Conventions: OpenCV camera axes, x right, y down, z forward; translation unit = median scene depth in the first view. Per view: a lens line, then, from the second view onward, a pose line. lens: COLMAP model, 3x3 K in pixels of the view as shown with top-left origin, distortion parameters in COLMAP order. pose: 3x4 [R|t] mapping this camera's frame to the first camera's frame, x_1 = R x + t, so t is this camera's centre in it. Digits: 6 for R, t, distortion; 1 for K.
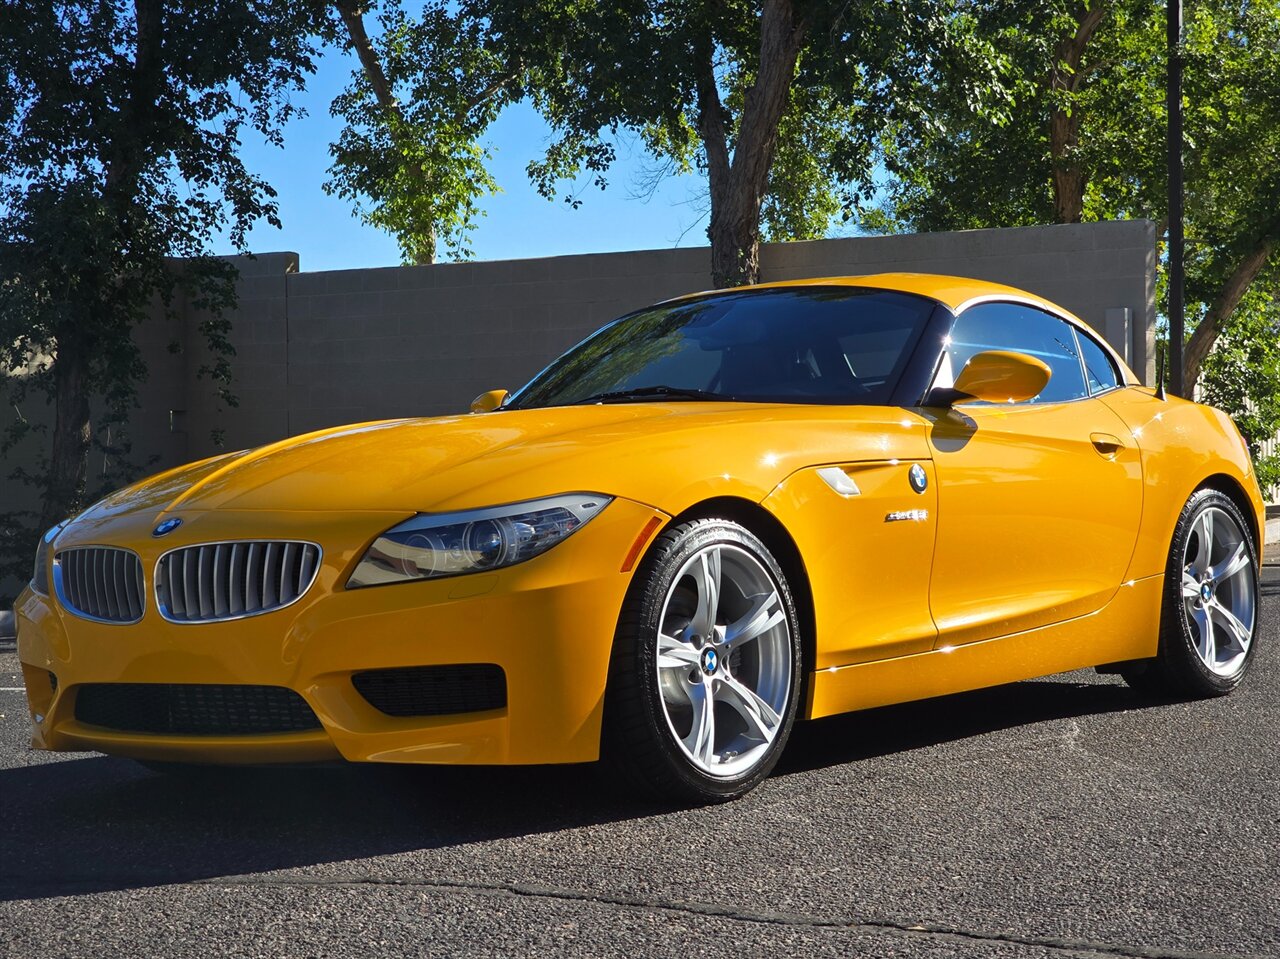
lens RADIAL K [[2597.8, 0, 663.0], [0, 2597.8, 486.6], [0, 0, 1]] dist [0.052653, 0.000000]
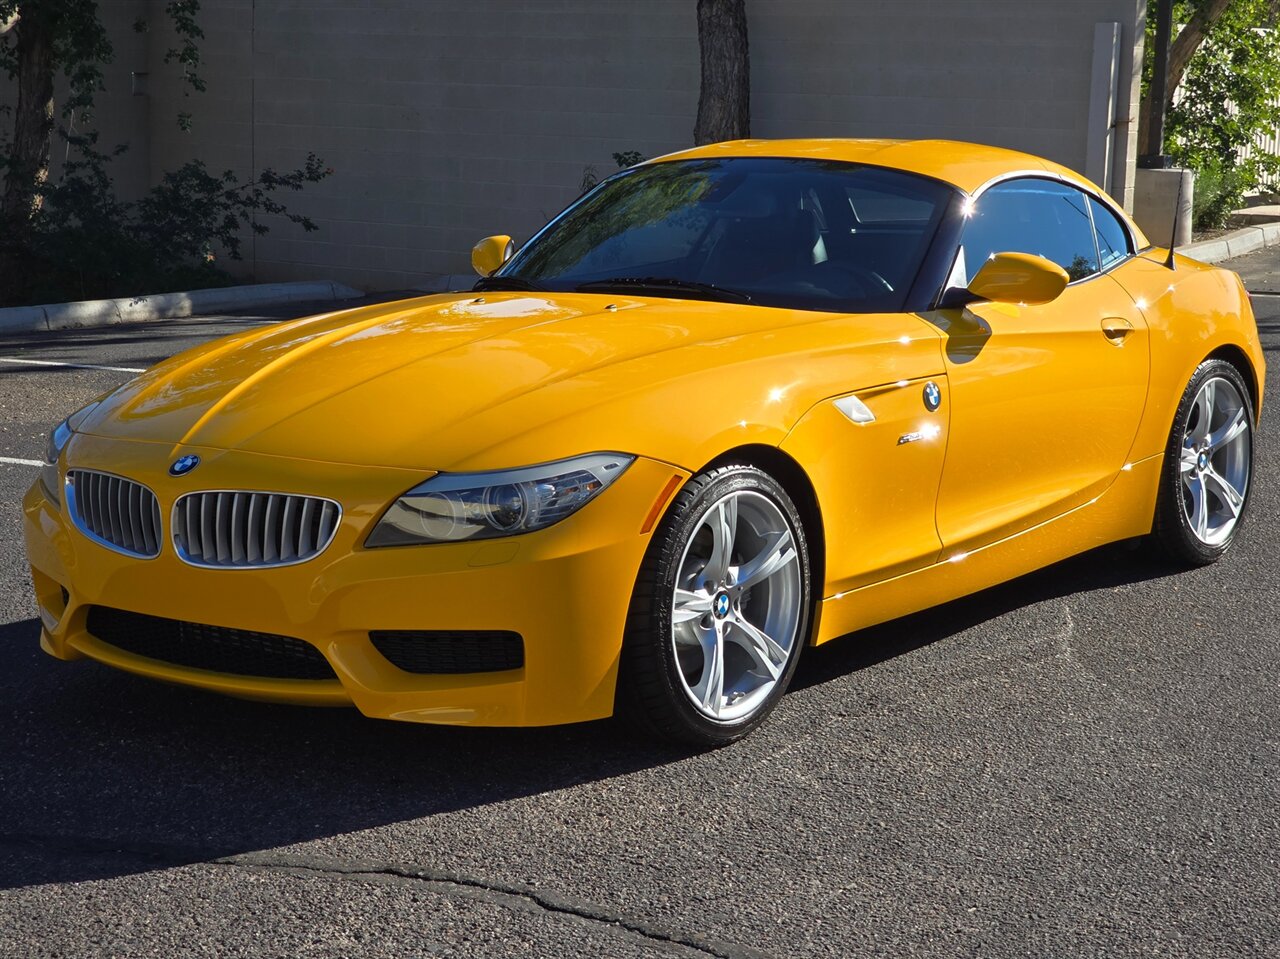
lens RADIAL K [[2597.8, 0, 644.8], [0, 2597.8, 508.2], [0, 0, 1]] dist [0.052653, 0.000000]
pose [[0.999387, 0.031152, 0.016004, -0.029490], [-0.033324, 0.986413, 0.160870, -0.132038], [-0.010775, -0.161304, 0.986846, 0.014647]]
